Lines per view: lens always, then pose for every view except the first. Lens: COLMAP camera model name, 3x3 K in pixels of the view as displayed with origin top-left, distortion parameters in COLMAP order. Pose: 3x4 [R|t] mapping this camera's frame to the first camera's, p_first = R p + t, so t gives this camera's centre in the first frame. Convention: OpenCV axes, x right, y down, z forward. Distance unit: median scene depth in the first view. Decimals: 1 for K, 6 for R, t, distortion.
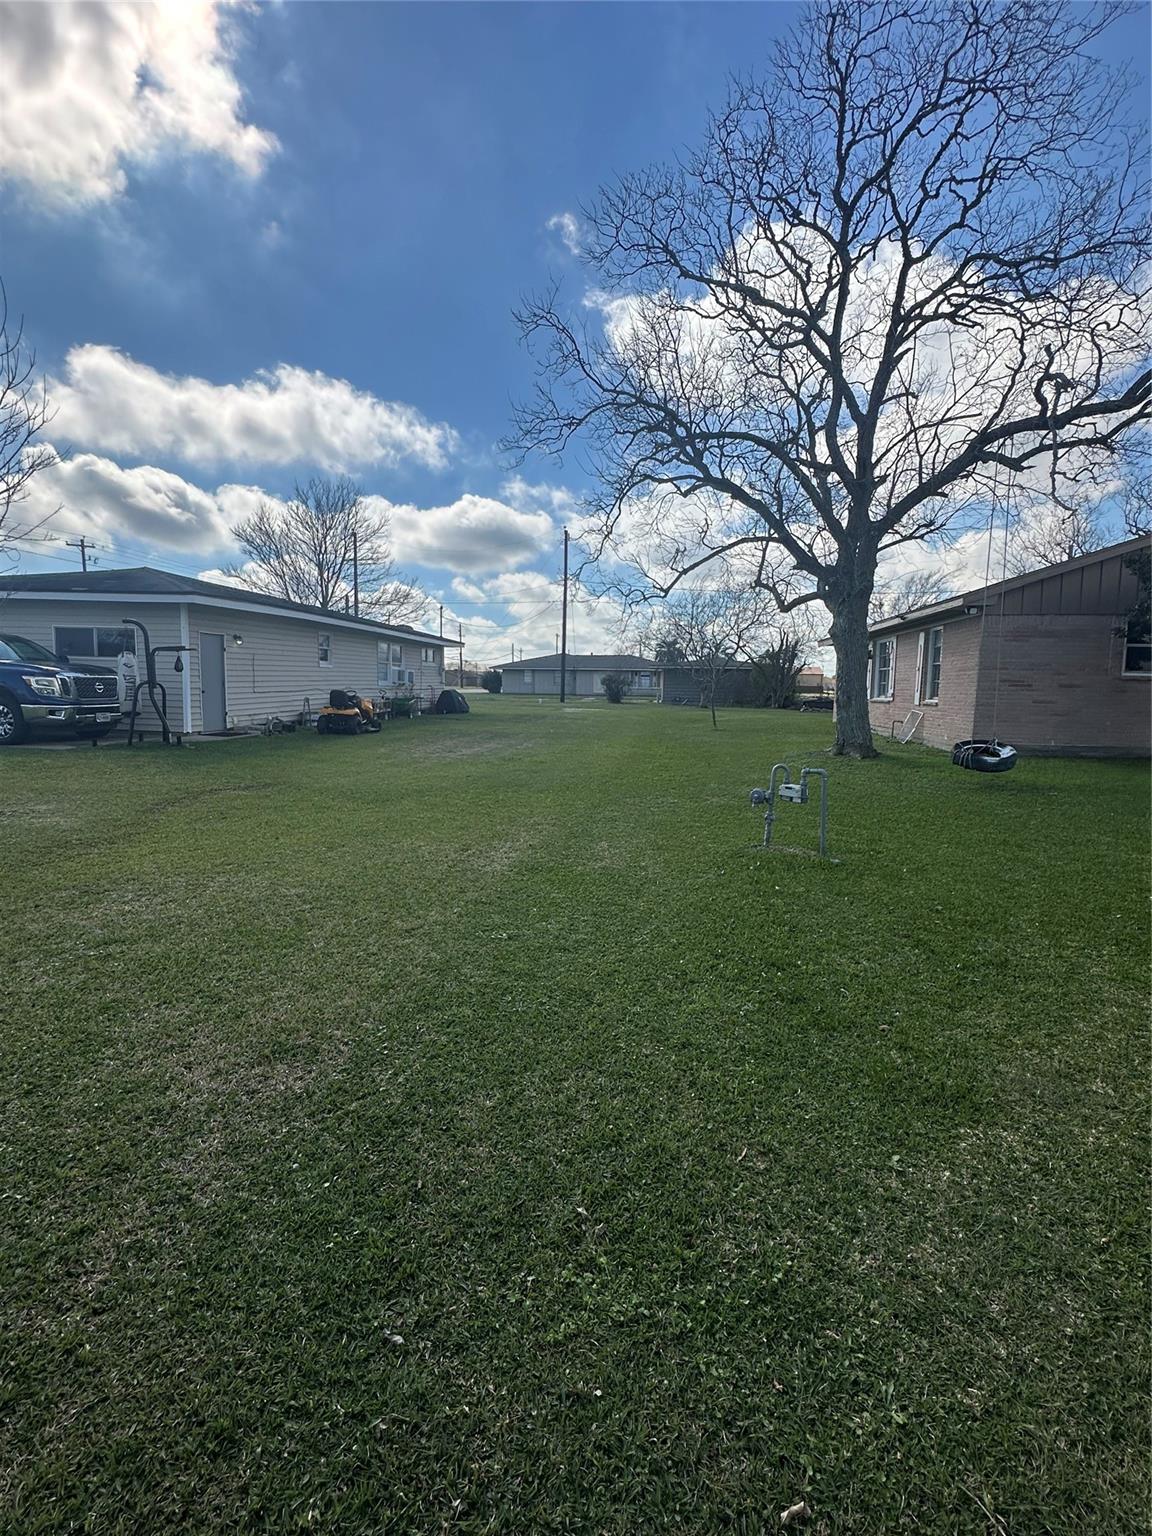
lens RADIAL K [[706.2, 0, 576.0], [0, 706.2, 768.0], [0, 0, 1]] dist [-0.000155, 0.000194]
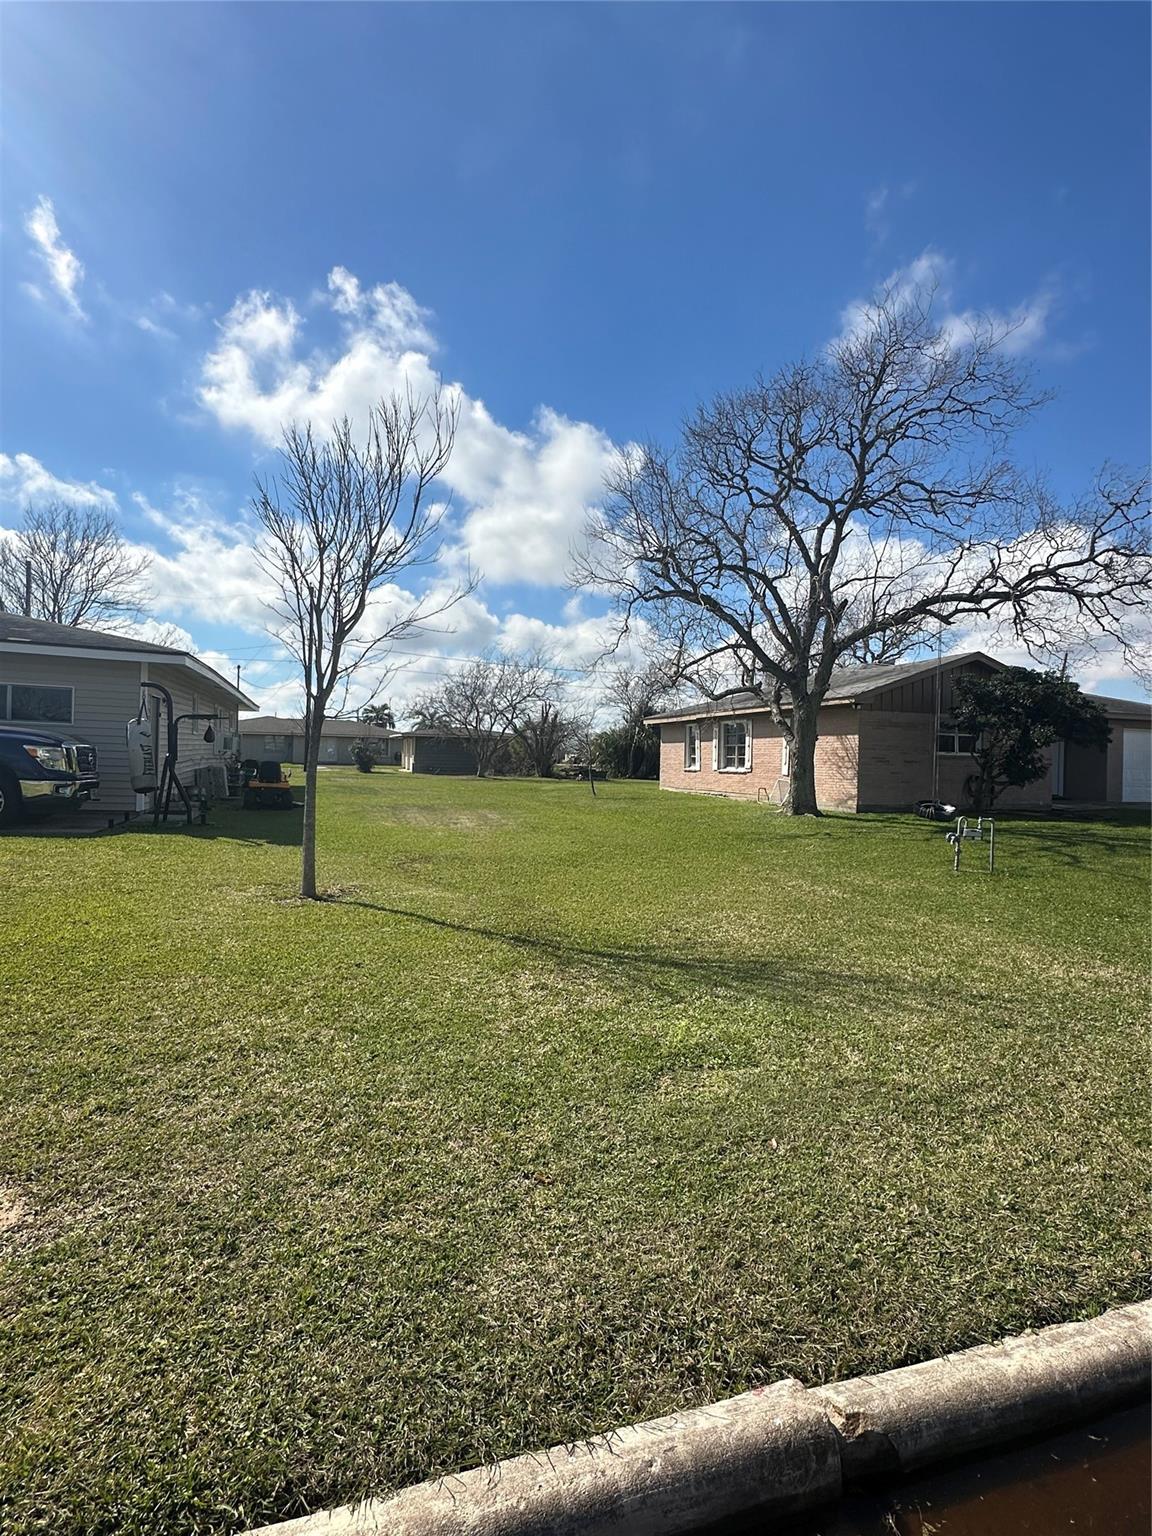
lens RADIAL K [[758.6, 0, 576.0], [0, 758.6, 768.0], [0, 0, 1]] dist [0.011297, -0.000161]
pose [[0.902191, 0.000512, 0.431336, -0.449043], [0.040816, 0.995411, -0.086554, -0.000076], [-0.429401, 0.095694, 0.898030, -0.059068]]
